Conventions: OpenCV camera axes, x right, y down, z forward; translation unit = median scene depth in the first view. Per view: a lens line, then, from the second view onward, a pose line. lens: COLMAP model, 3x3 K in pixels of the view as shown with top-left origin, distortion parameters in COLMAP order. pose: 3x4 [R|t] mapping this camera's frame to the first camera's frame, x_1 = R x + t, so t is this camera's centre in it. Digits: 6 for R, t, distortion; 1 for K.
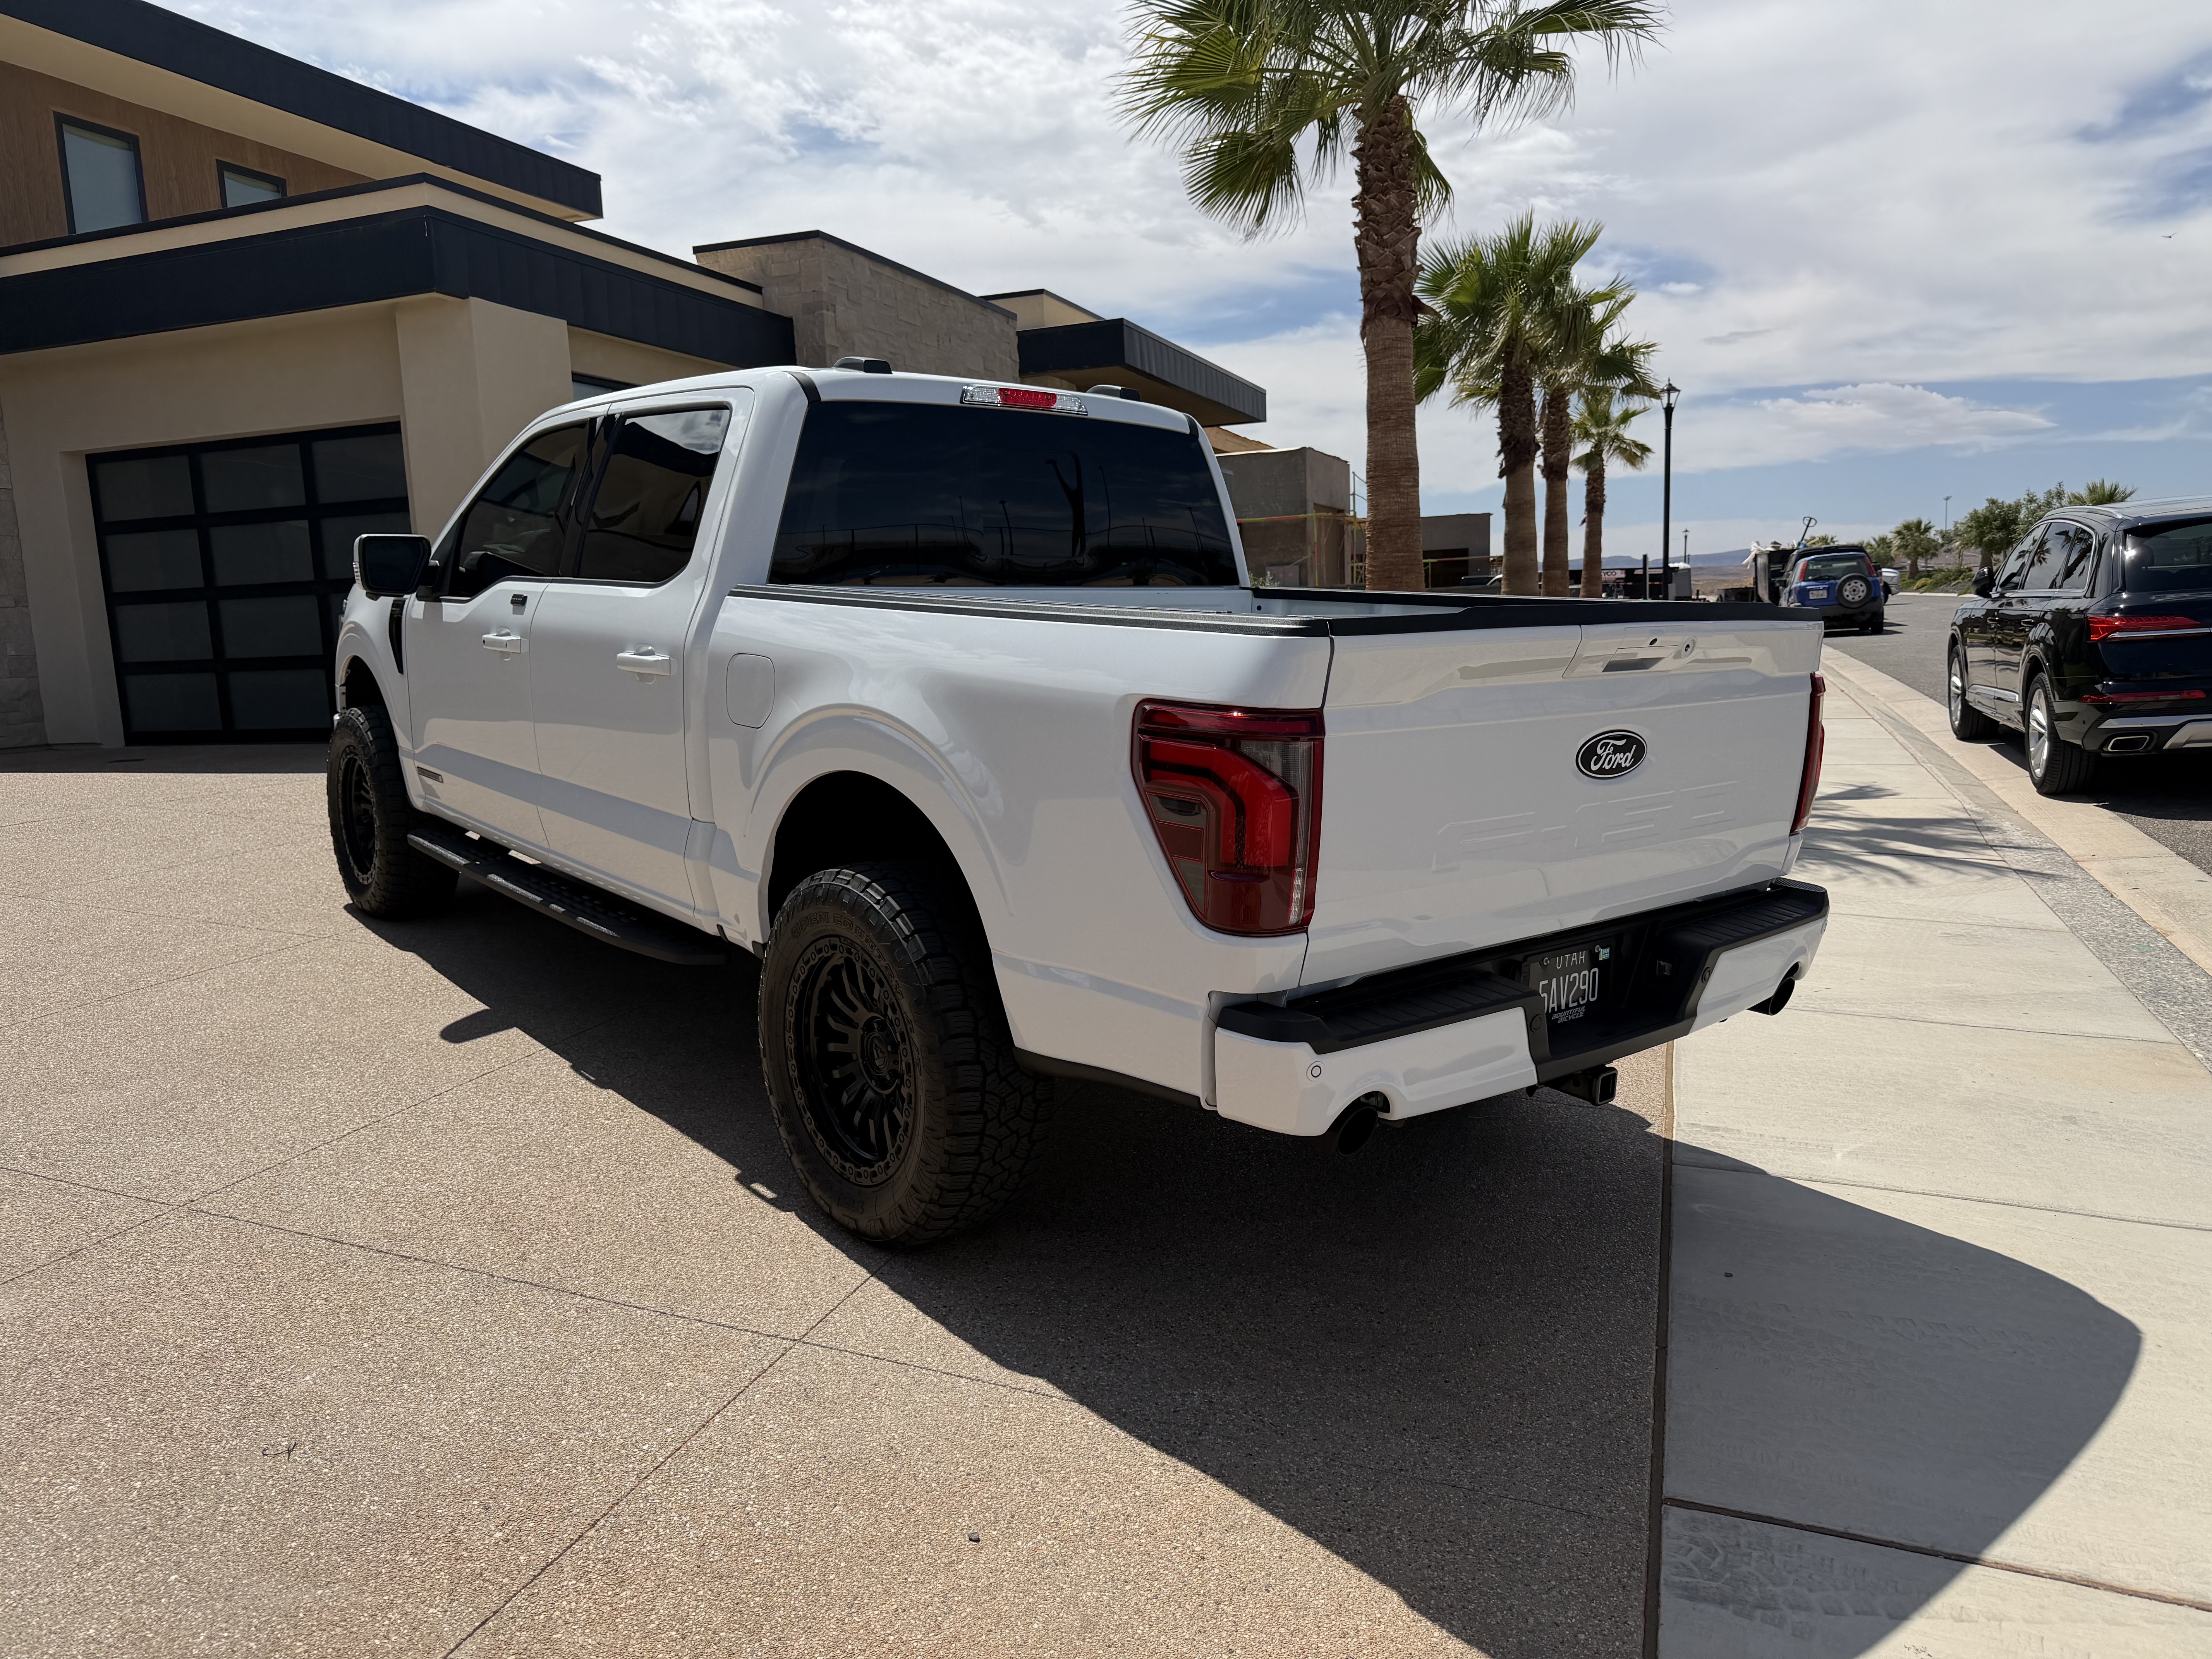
lens RADIAL K [[1591.9, 0, 1101.1], [0, 1591.9, 847.1], [0, 0, 1]] dist [0.023582, -0.029498]
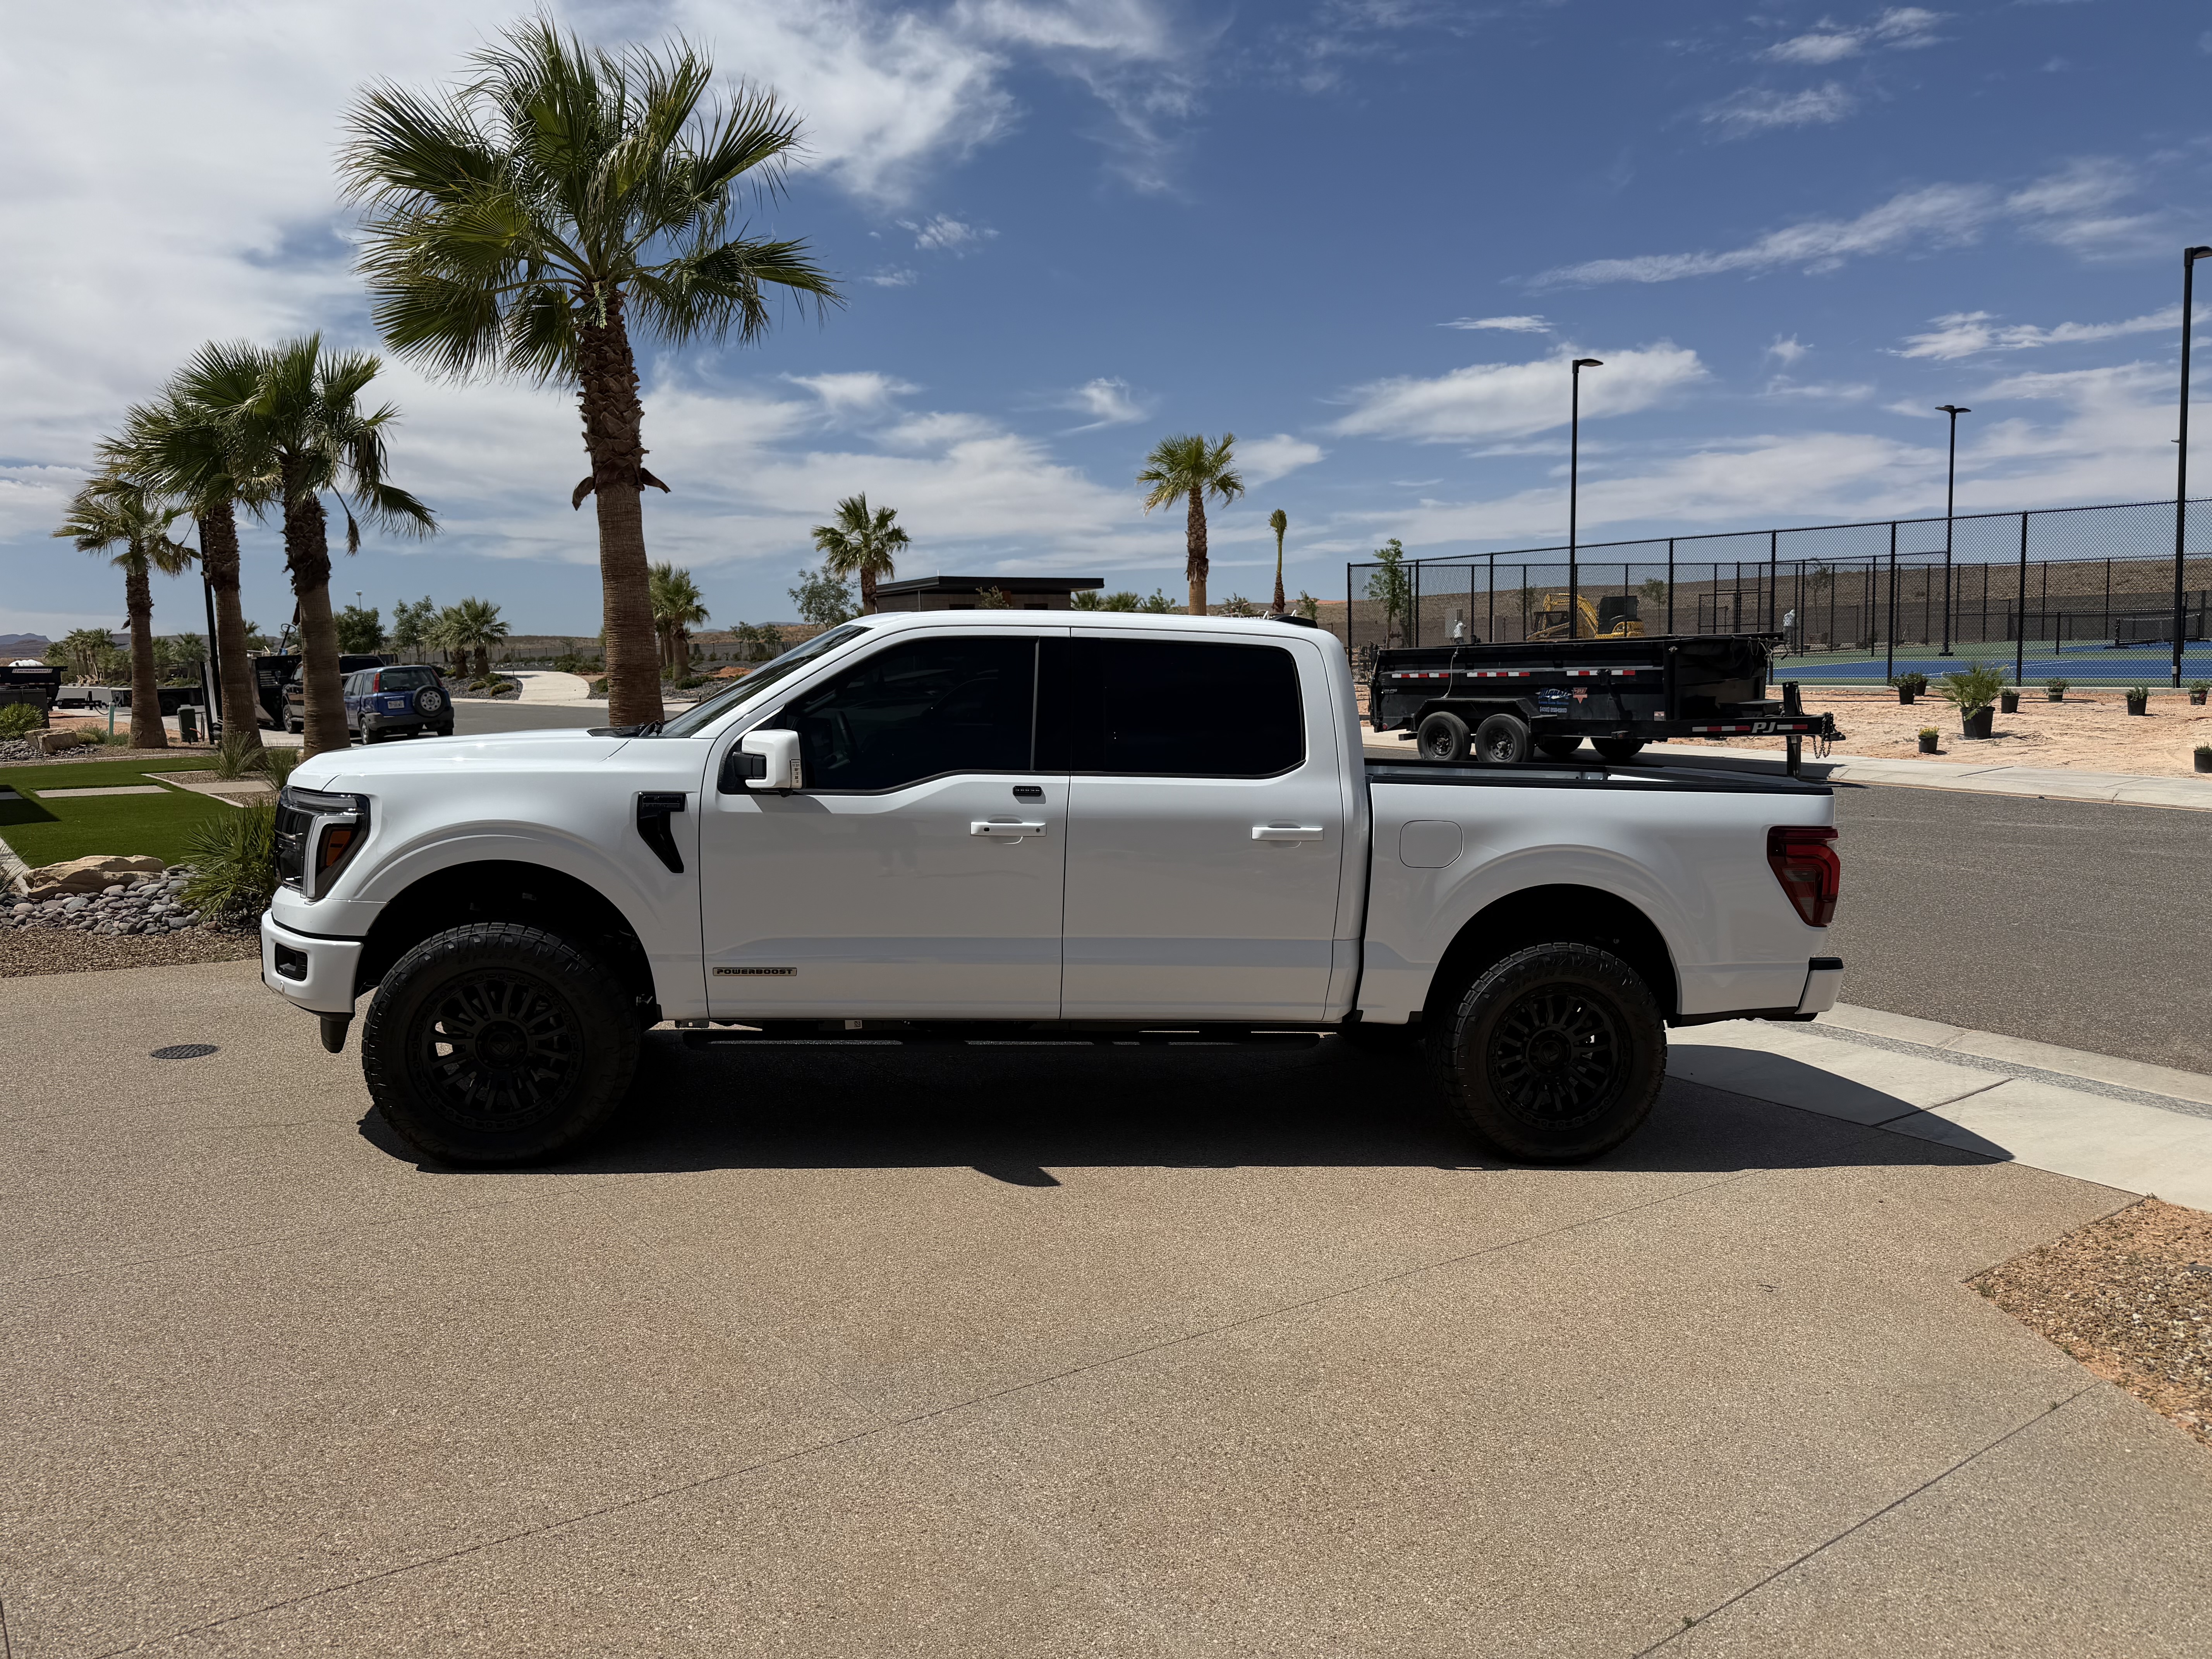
lens RADIAL K [[1591.9, 0, 1097.5], [0, 1591.9, 839.2], [0, 0, 1]] dist [0.023582, -0.029498]
pose [[0.514011, -0.079811, 0.854062, -0.213685], [0.131203, 0.991261, 0.013668, -0.021043], [-0.847690, 0.105030, 0.519991, 0.060297]]
